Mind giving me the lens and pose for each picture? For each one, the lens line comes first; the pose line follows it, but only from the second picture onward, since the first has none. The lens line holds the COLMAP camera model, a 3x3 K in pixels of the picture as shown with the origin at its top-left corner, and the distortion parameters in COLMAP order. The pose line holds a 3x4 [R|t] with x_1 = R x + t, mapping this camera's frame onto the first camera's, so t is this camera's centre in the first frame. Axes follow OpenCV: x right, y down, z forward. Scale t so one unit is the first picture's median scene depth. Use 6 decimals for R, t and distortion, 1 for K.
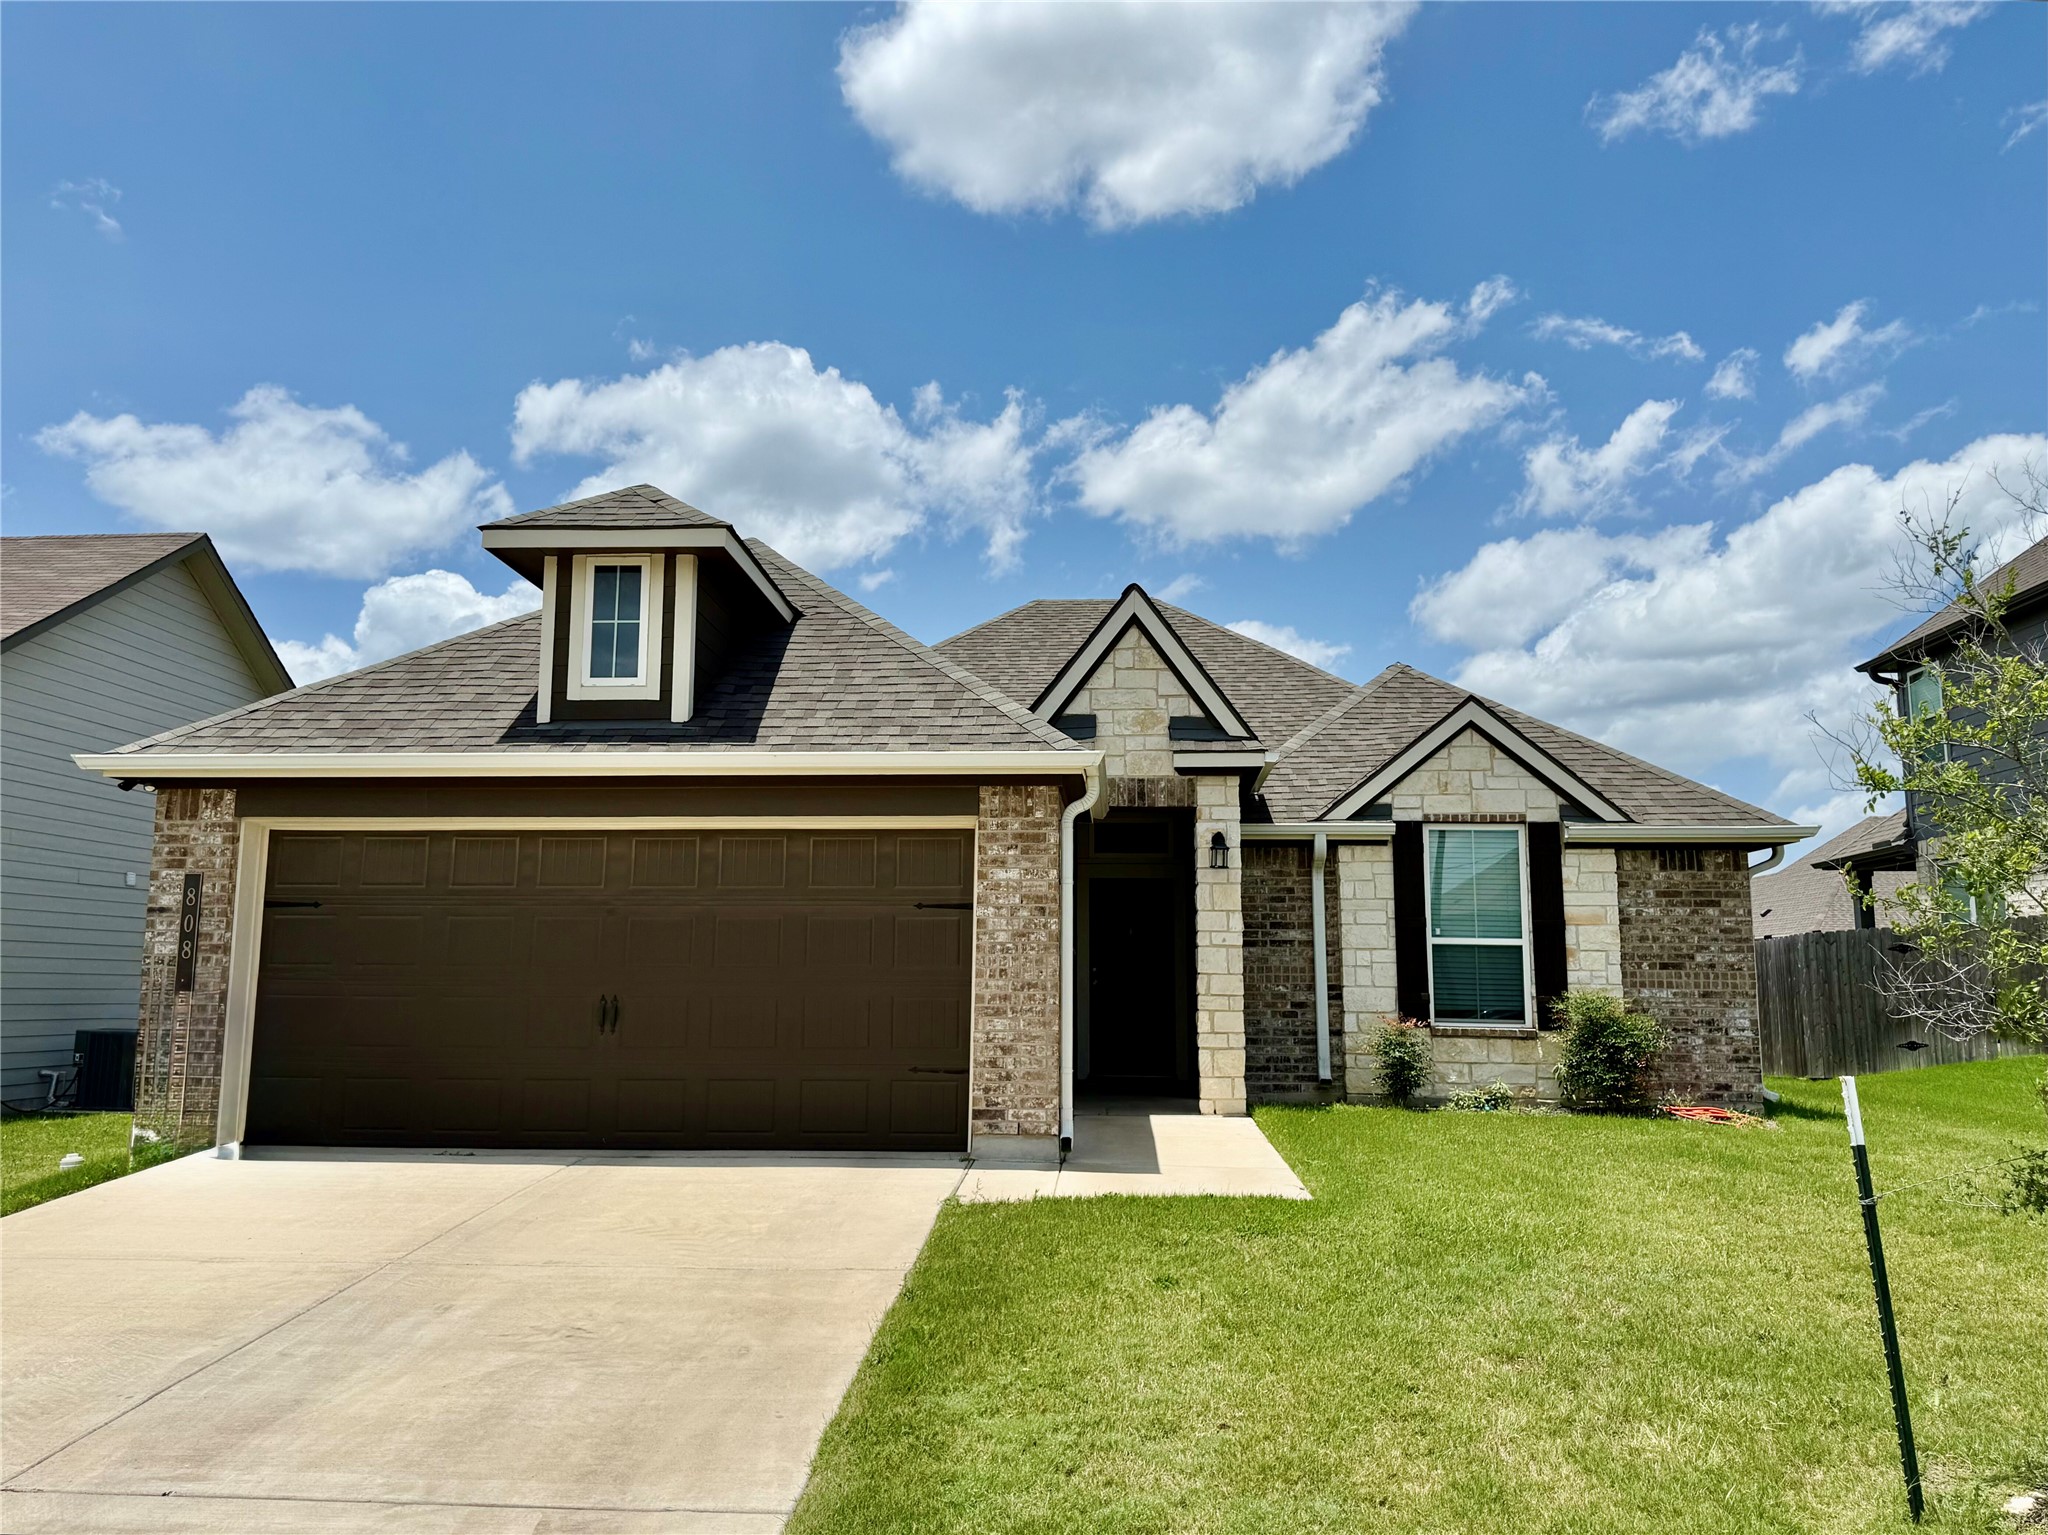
lens RADIAL K [[1474.0, 0, 1024.0], [0, 1474.0, 767.5], [0, 0, 1]] dist [0.154601, -0.321346]
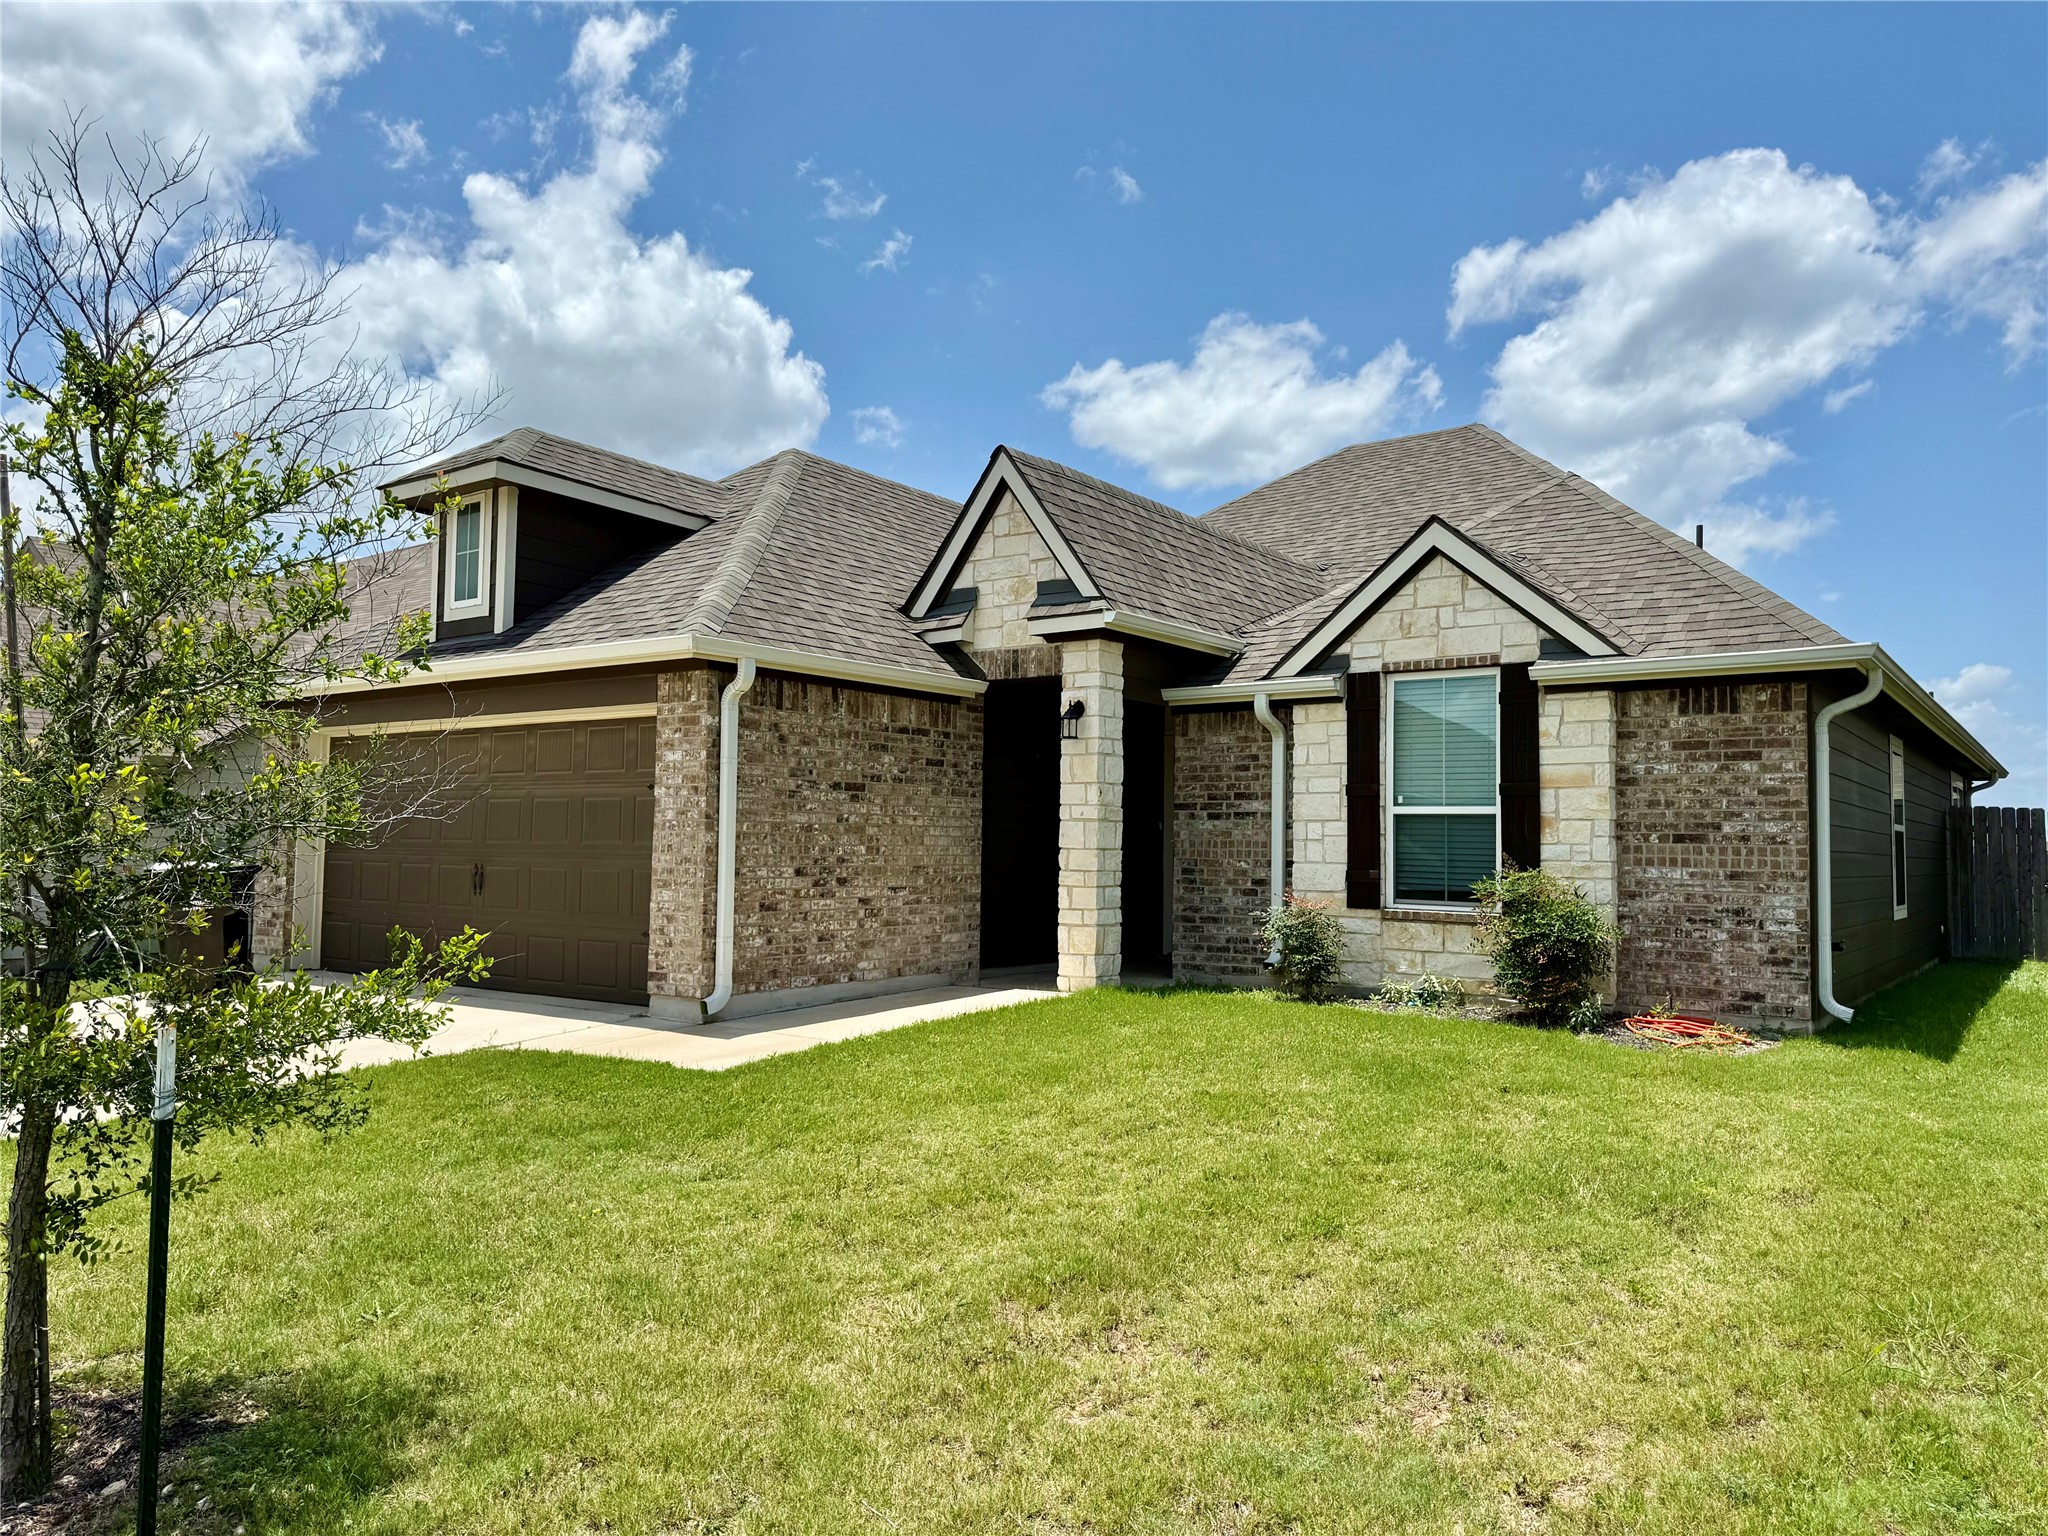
lens RADIAL K [[1424.3, 0, 1024.0], [0, 1424.3, 768.0], [0, 0, 1]] dist [0.139569, -0.277511]
pose [[0.839772, -0.026862, -0.542274, 0.548941], [0.072365, 0.995402, 0.062759, 0.024898], [0.538094, -0.091945, 0.837855, 0.196394]]
